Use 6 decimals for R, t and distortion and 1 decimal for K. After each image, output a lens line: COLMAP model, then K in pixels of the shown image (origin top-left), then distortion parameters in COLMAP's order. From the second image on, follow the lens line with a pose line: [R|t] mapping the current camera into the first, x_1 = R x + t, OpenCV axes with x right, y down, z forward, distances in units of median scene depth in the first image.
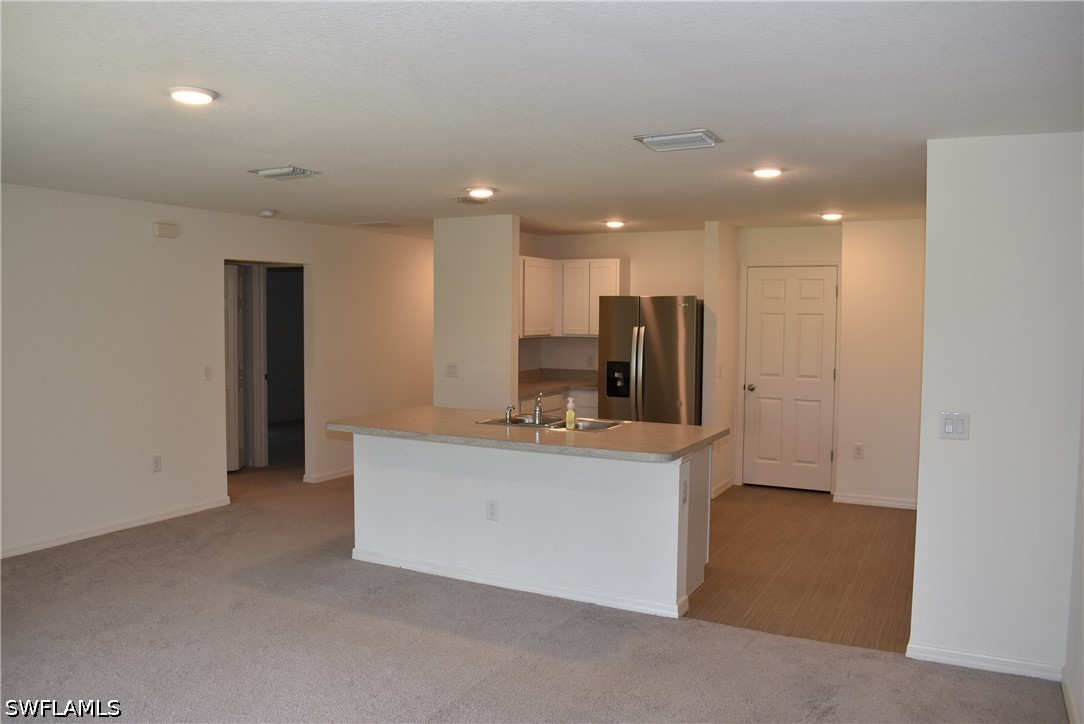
lens RADIAL K [[845.4, 0, 542.0], [0, 845.4, 362.0], [0, 0, 1]] dist [-0.094843, 0.013813]
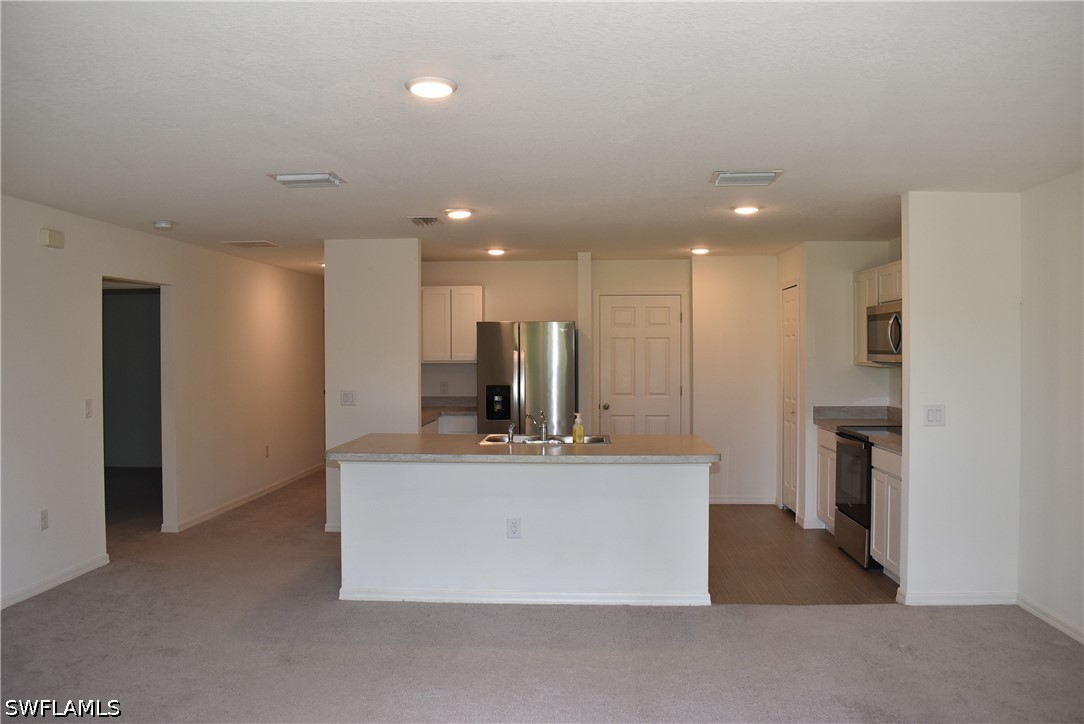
lens RADIAL K [[845.4, 0, 542.0], [0, 845.4, 362.0], [0, 0, 1]] dist [-0.094843, 0.013813]
pose [[0.909380, -0.016158, 0.415653, -0.311047], [0.034119, 0.998776, -0.035821, 0.010430], [-0.414565, 0.046756, 0.908818, 0.044703]]
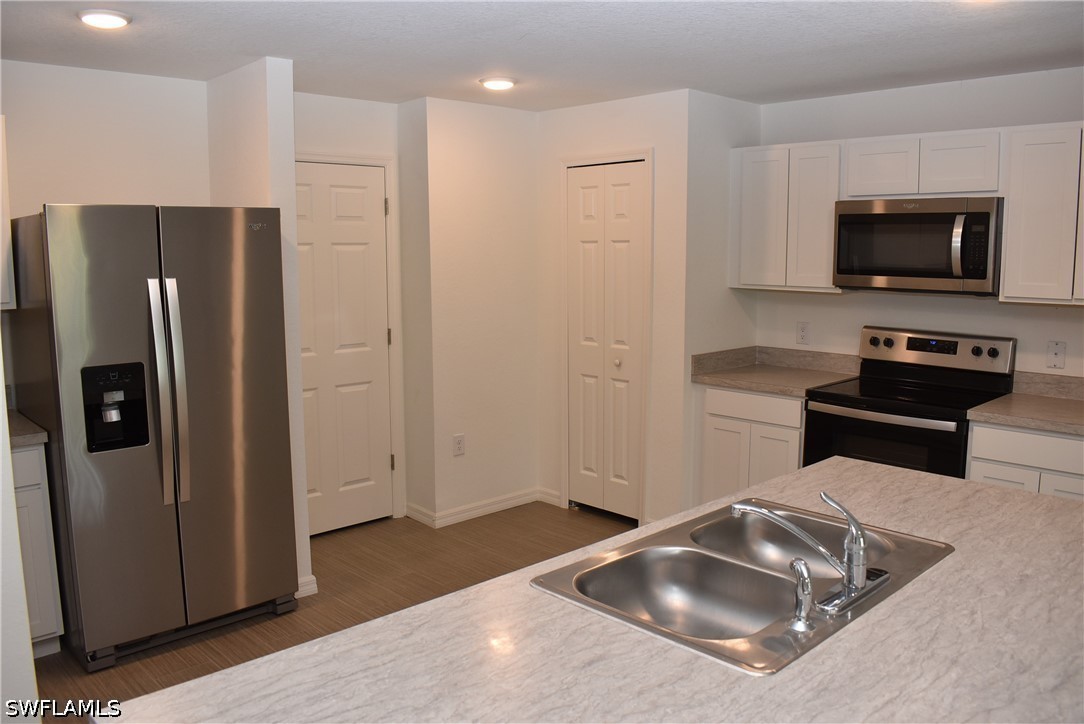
lens RADIAL K [[845.4, 0, 542.0], [0, 845.4, 362.0], [0, 0, 1]] dist [-0.094843, 0.013813]
pose [[0.316874, -0.137389, 0.938464, -0.239820], [0.059385, 0.990386, 0.124939, -0.042903], [-0.946607, 0.016141, 0.321986, 0.725548]]
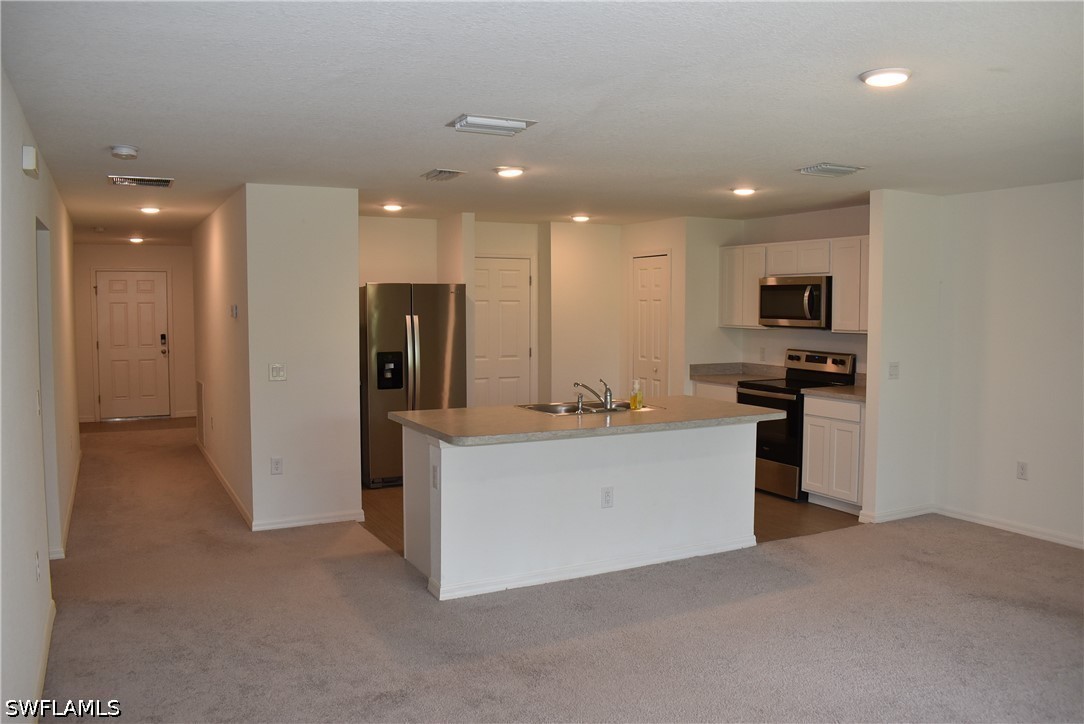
lens RADIAL K [[845.4, 0, 542.0], [0, 845.4, 362.0], [0, 0, 1]] dist [-0.094843, 0.013813]
pose [[0.564249, -0.063839, 0.823133, -0.645068], [0.050859, 0.997800, 0.042523, -0.022543], [-0.824037, 0.017870, 0.566255, 0.346171]]
